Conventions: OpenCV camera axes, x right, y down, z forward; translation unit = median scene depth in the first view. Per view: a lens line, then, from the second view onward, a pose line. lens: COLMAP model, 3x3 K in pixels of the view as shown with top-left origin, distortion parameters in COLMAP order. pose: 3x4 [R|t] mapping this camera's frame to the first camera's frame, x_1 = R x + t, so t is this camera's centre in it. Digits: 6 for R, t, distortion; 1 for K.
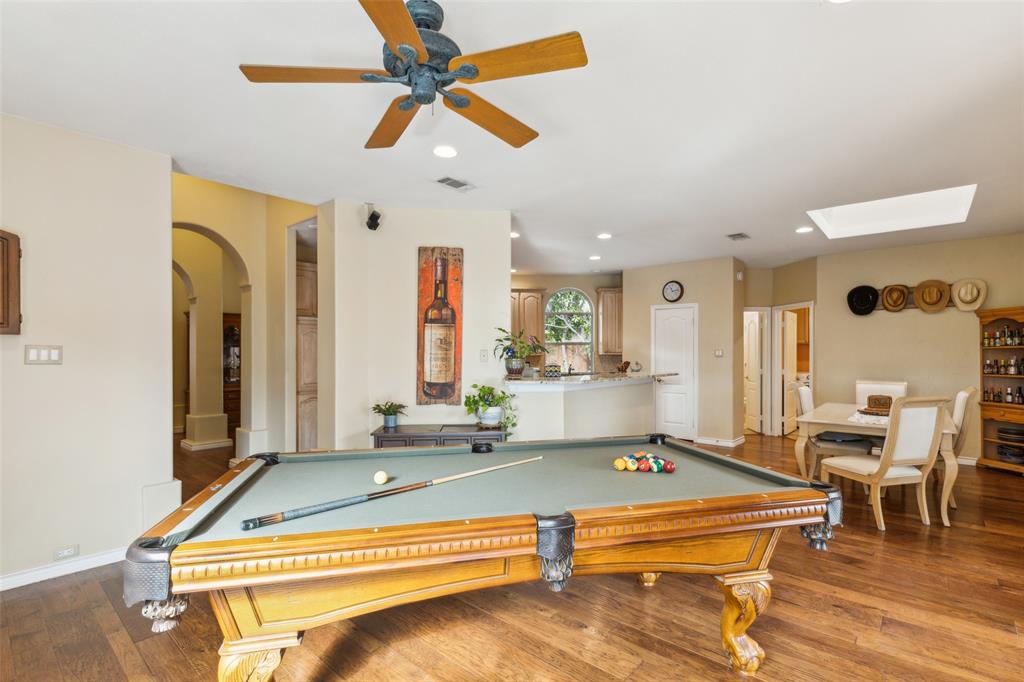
lens RADIAL K [[482.3, 0, 513.4], [0, 482.3, 350.8], [0, 0, 1]] dist [-0.003452, -0.000226]
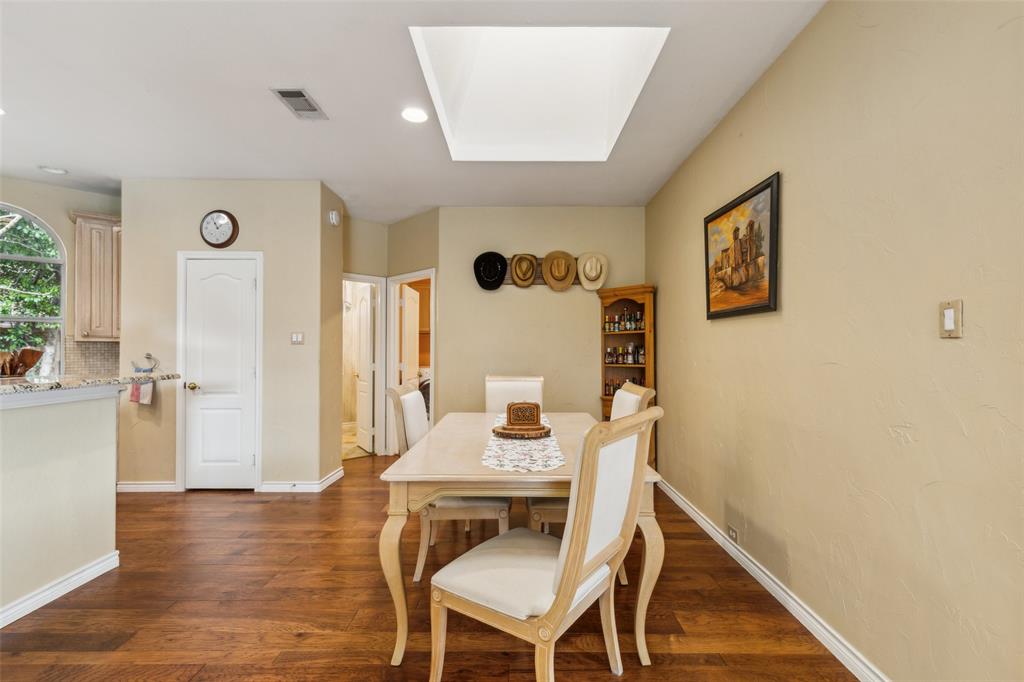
lens RADIAL K [[464.9, 0, 514.3], [0, 464.9, 345.8], [0, 0, 1]] dist [0.009643, -0.000800]
pose [[0.760822, 0.007455, 0.648918, 0.299755], [-0.002721, 0.999962, -0.008299, 0.021973], [-0.648955, 0.004548, 0.760813, 0.449545]]
